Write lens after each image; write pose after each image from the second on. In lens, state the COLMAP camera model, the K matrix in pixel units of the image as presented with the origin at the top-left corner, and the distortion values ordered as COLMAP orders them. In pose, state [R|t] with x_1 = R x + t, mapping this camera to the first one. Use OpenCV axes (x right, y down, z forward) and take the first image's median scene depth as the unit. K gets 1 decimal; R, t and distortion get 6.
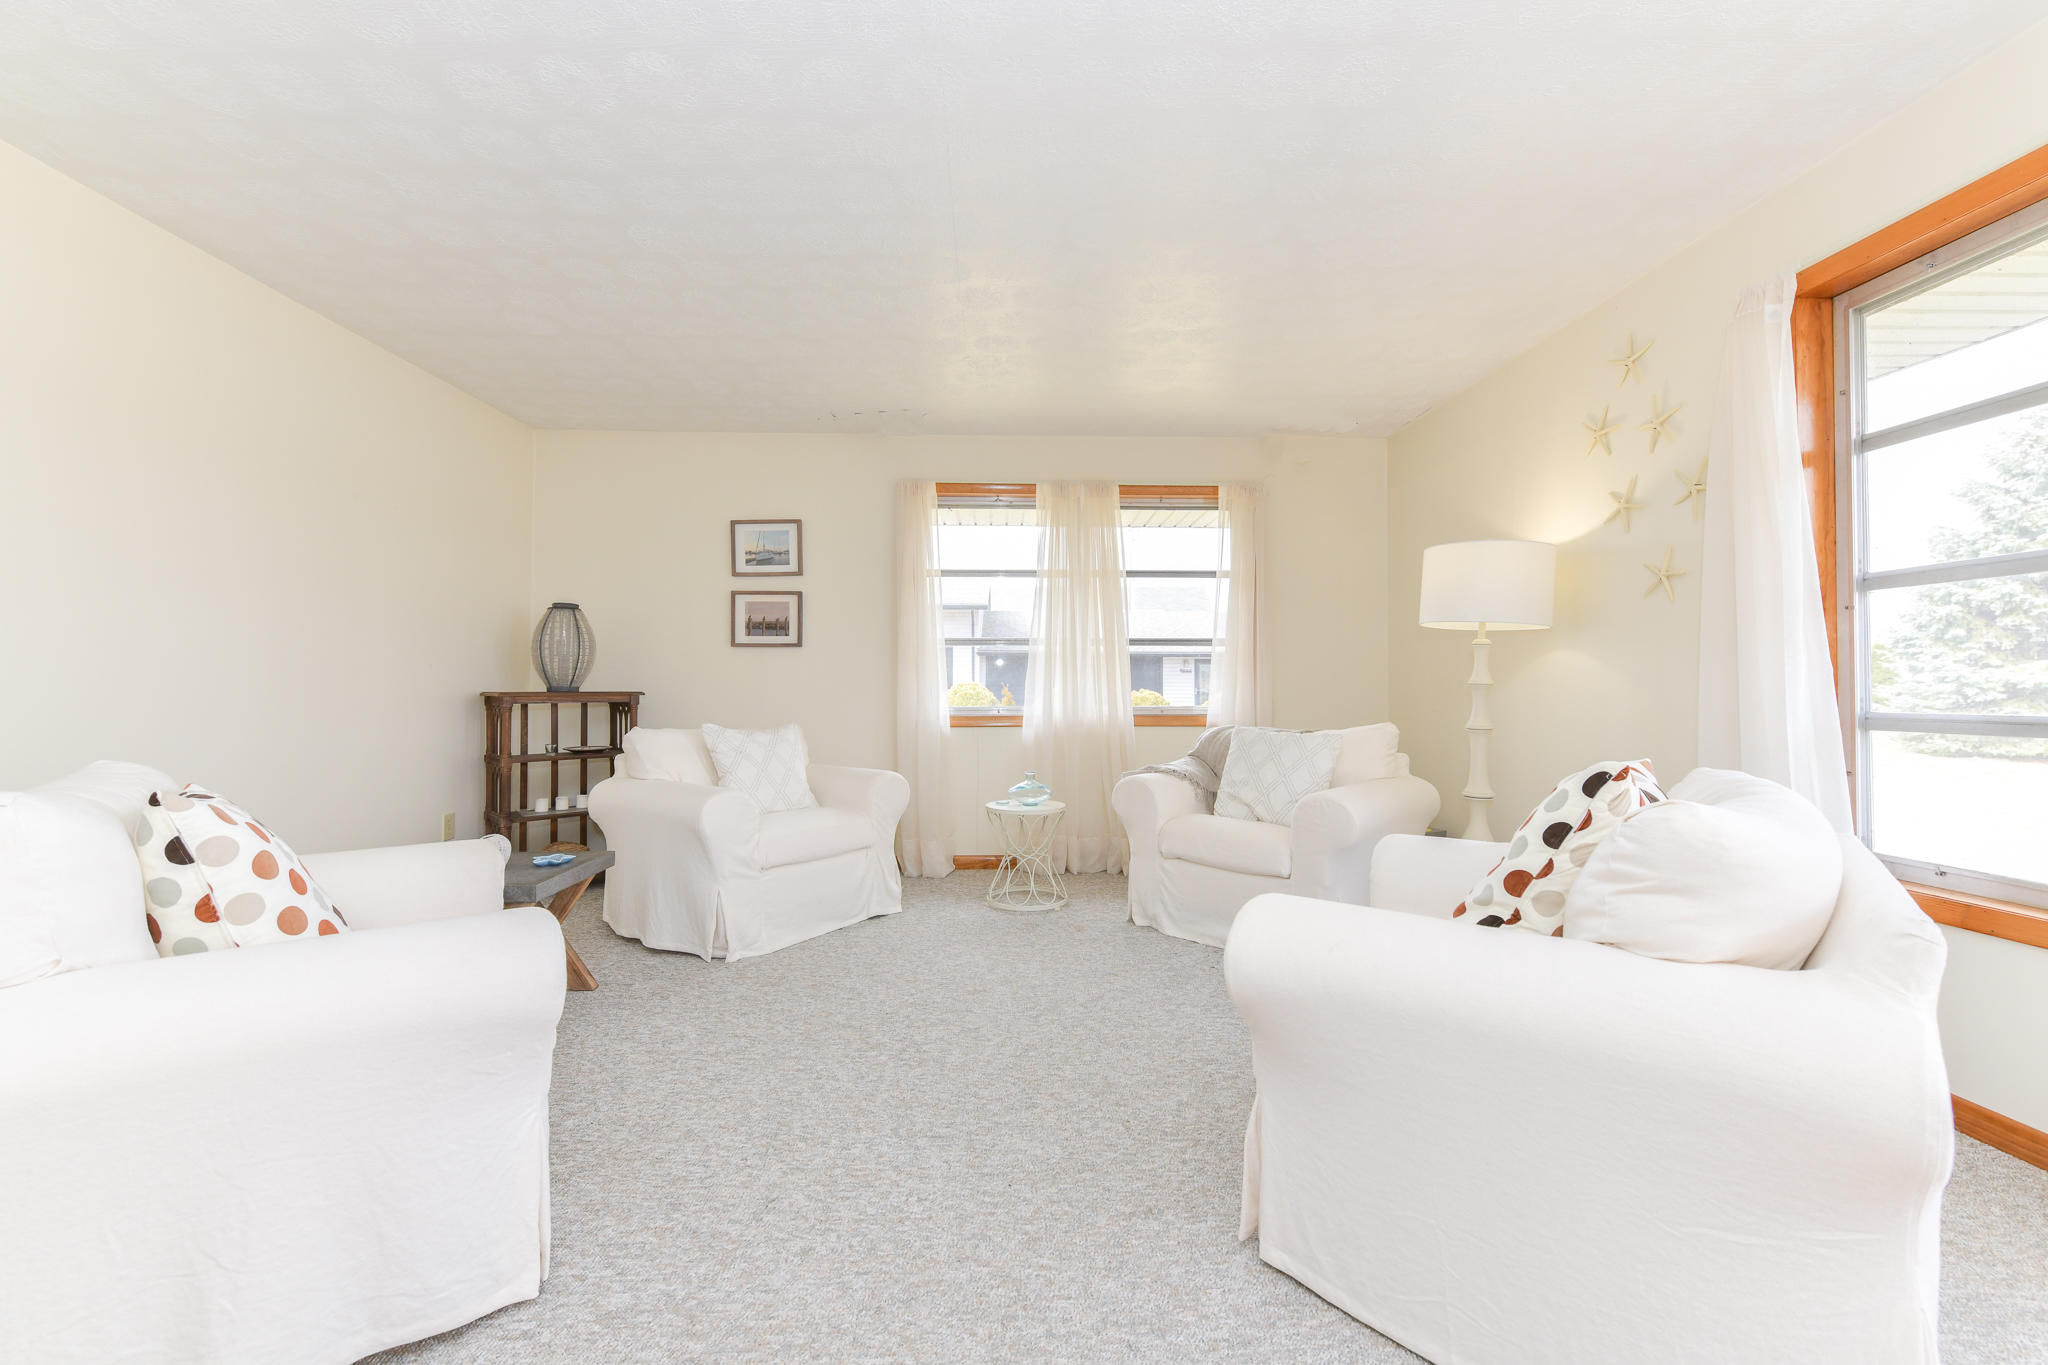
lens RADIAL K [[821.9, 0, 1028.4], [0, 821.9, 678.8], [0, 0, 1]] dist [0.003867, 0.000177]
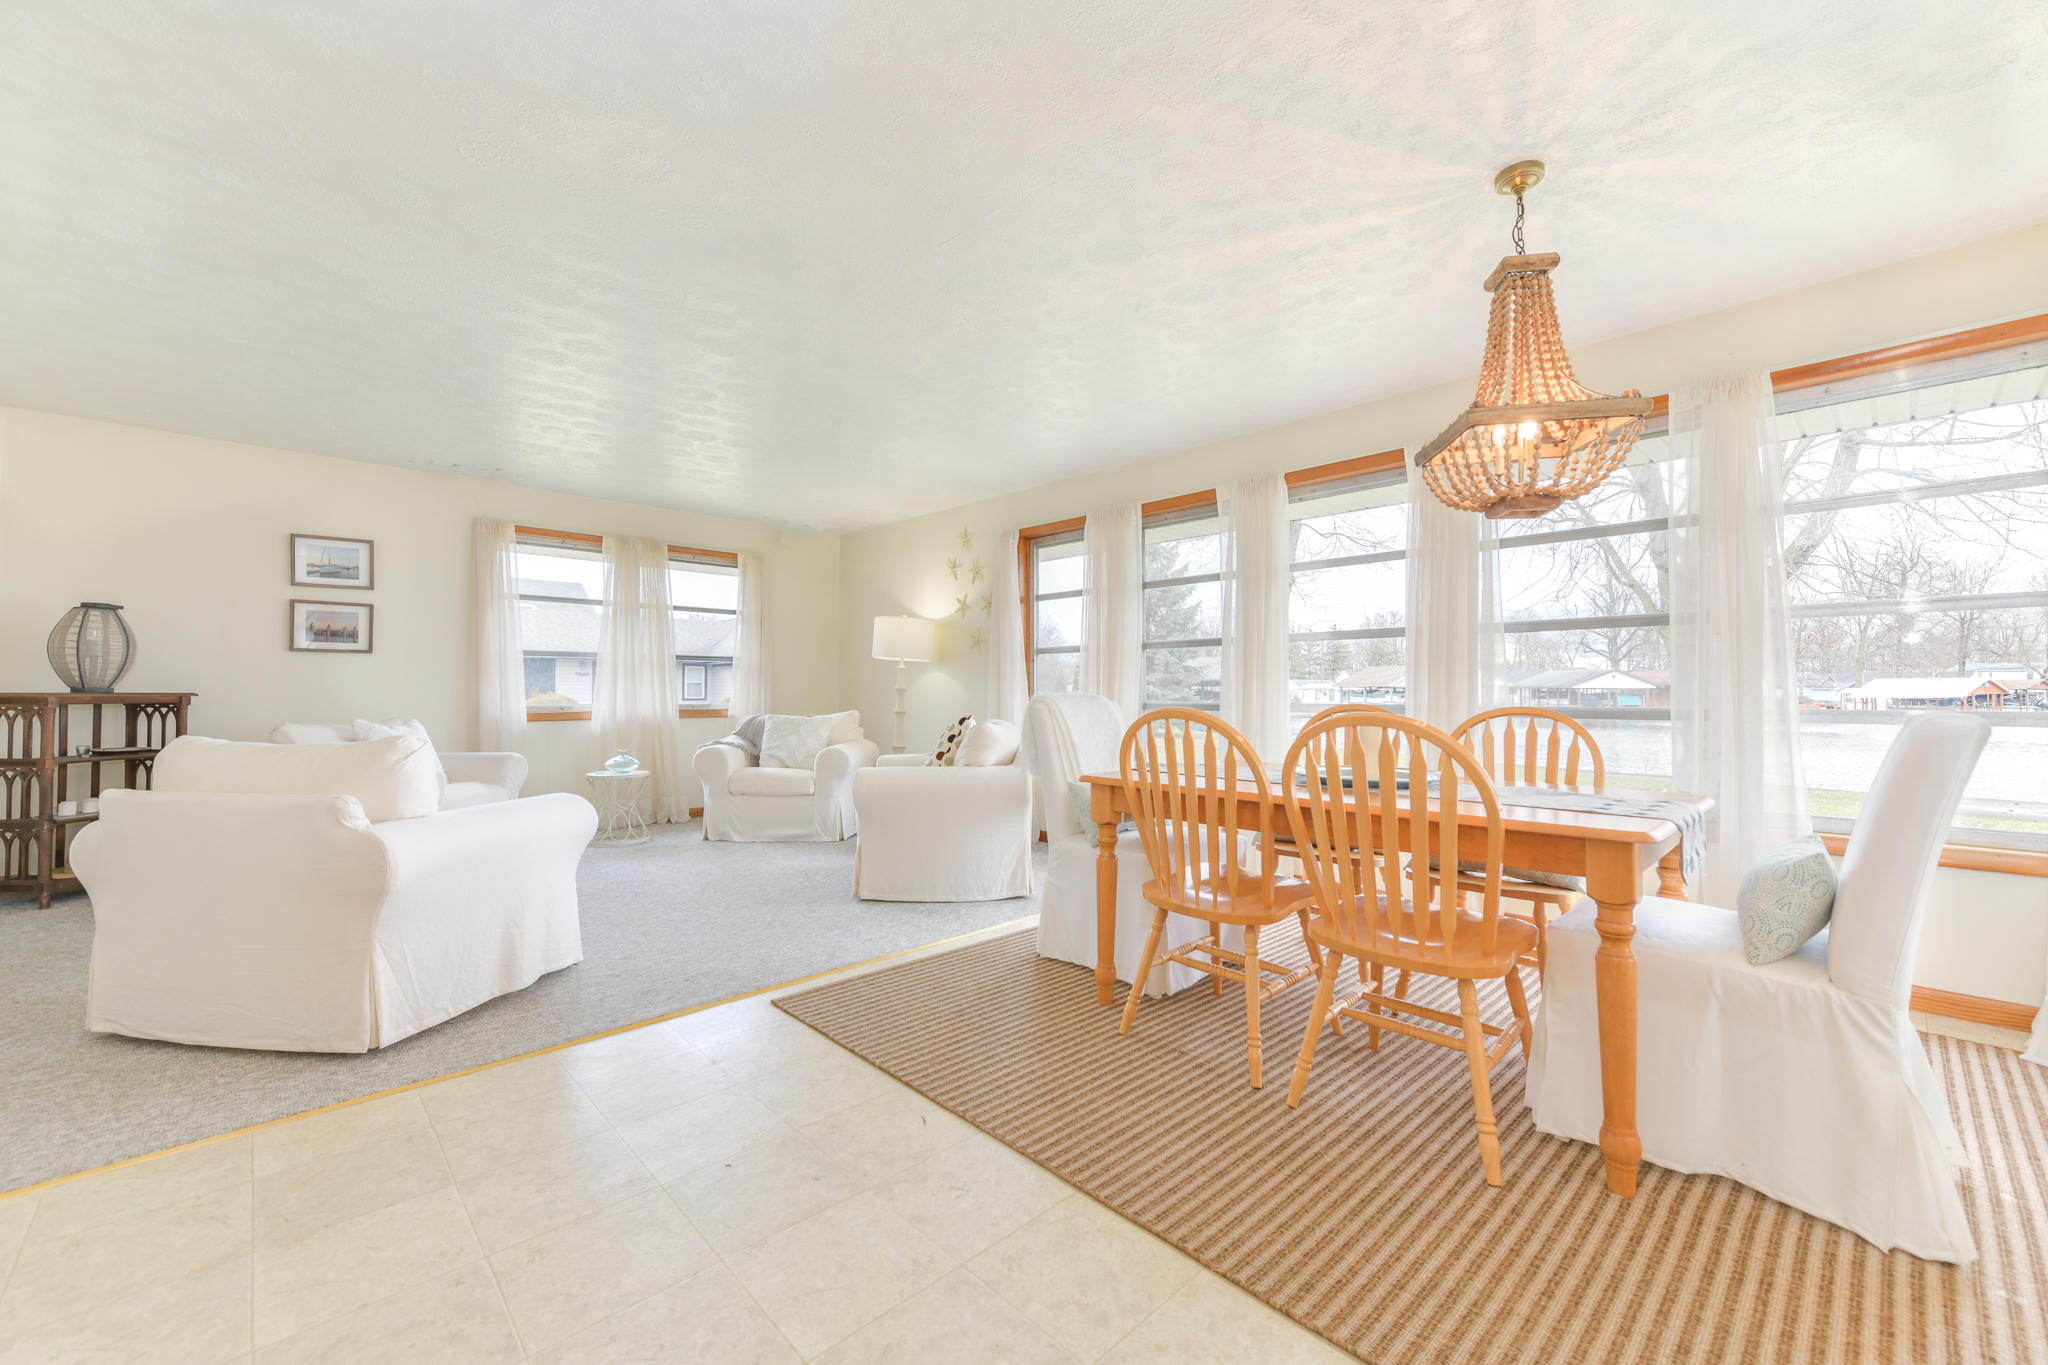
lens RADIAL K [[821.9, 0, 1028.4], [0, 821.9, 678.8], [0, 0, 1]] dist [0.003867, 0.000177]
pose [[0.745451, 0.013009, 0.666433, -0.373471], [-0.010188, 0.999915, -0.008123, -0.003914], [-0.666482, -0.000734, 0.745520, -0.463274]]
